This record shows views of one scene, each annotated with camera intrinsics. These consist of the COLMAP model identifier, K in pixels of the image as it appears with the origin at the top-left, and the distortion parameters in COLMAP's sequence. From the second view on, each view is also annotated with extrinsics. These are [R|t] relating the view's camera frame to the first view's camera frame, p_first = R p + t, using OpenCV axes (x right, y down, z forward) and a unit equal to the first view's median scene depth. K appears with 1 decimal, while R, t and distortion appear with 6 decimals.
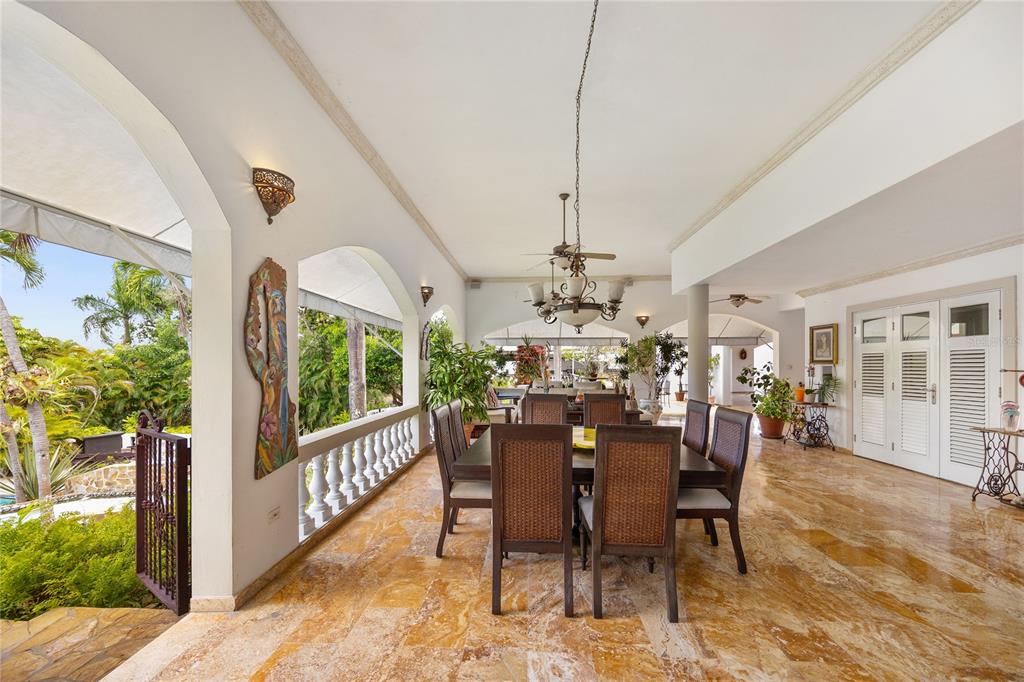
lens RADIAL K [[400.1, 0, 509.9], [0, 400.1, 362.9], [0, 0, 1]] dist [0.000406, 0.000033]
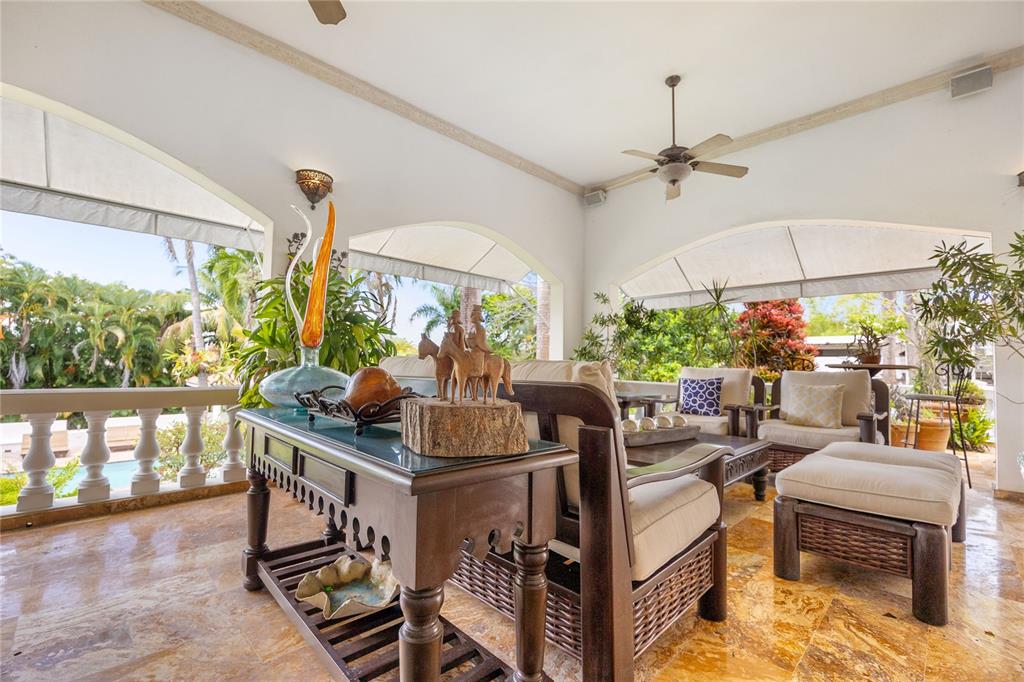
lens RADIAL K [[443.5, 0, 510.0], [0, 443.5, 345.8], [0, 0, 1]] dist [-0.015952, 0.000288]
pose [[0.738303, -0.017545, -0.674241, 0.507781], [-0.012295, 0.999145, -0.039463, 0.084413], [0.674357, 0.037425, 0.737456, 0.981008]]
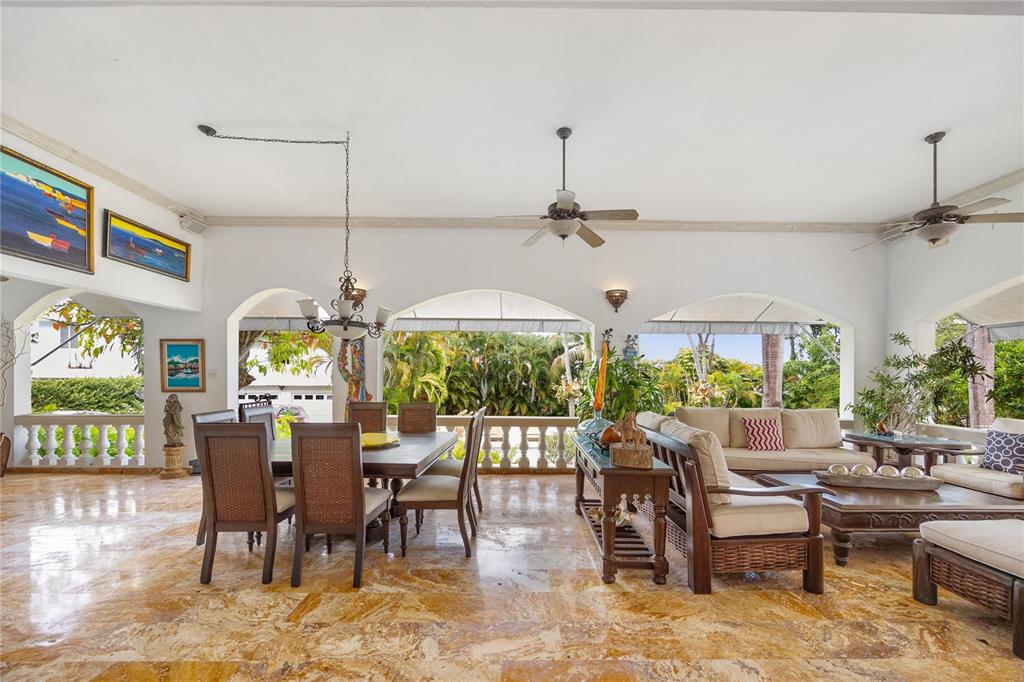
lens RADIAL K [[401.6, 0, 511.6], [0, 401.6, 377.7], [0, 0, 1]] dist [-0.000239, 0.000080]
pose [[0.059165, 0.003311, -0.998243, 0.891774], [-0.002522, 0.999992, 0.003168, 0.005543], [0.998245, 0.002330, 0.059173, 0.935736]]
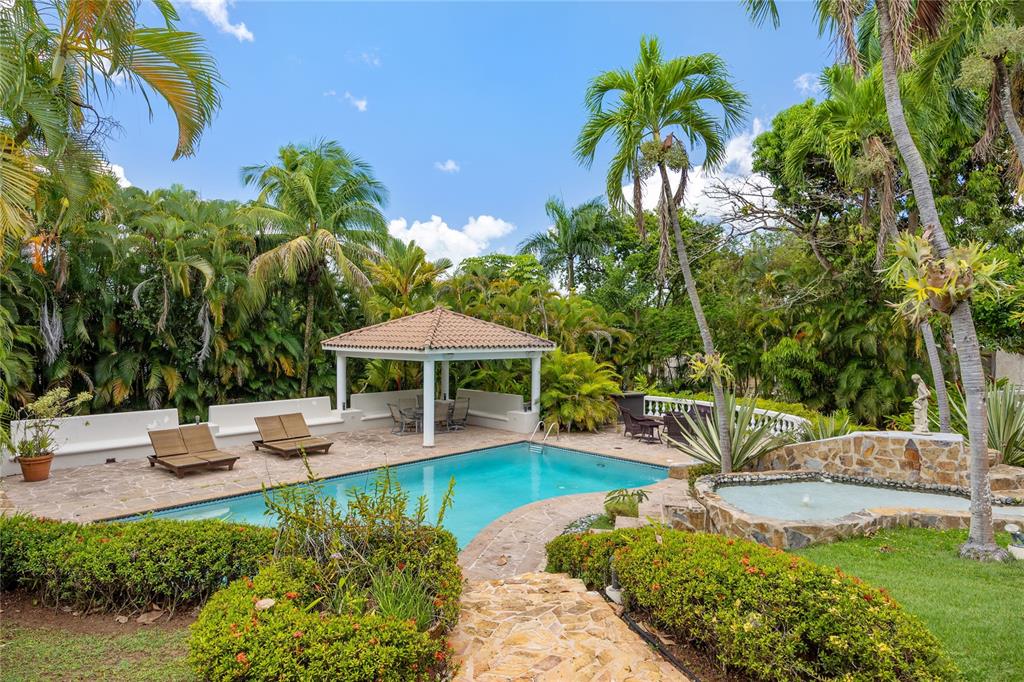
lens RADIAL K [[598.8, 0, 512.0], [0, 598.8, 341.0], [0, 0, 1]] dist [-0.001582, -0.000858]
pose [[0.754442, 0.018973, -0.656093, -1.658592], [-0.006120, 0.999742, 0.021873, 0.204765], [0.656338, -0.012486, 0.754363, -0.068686]]
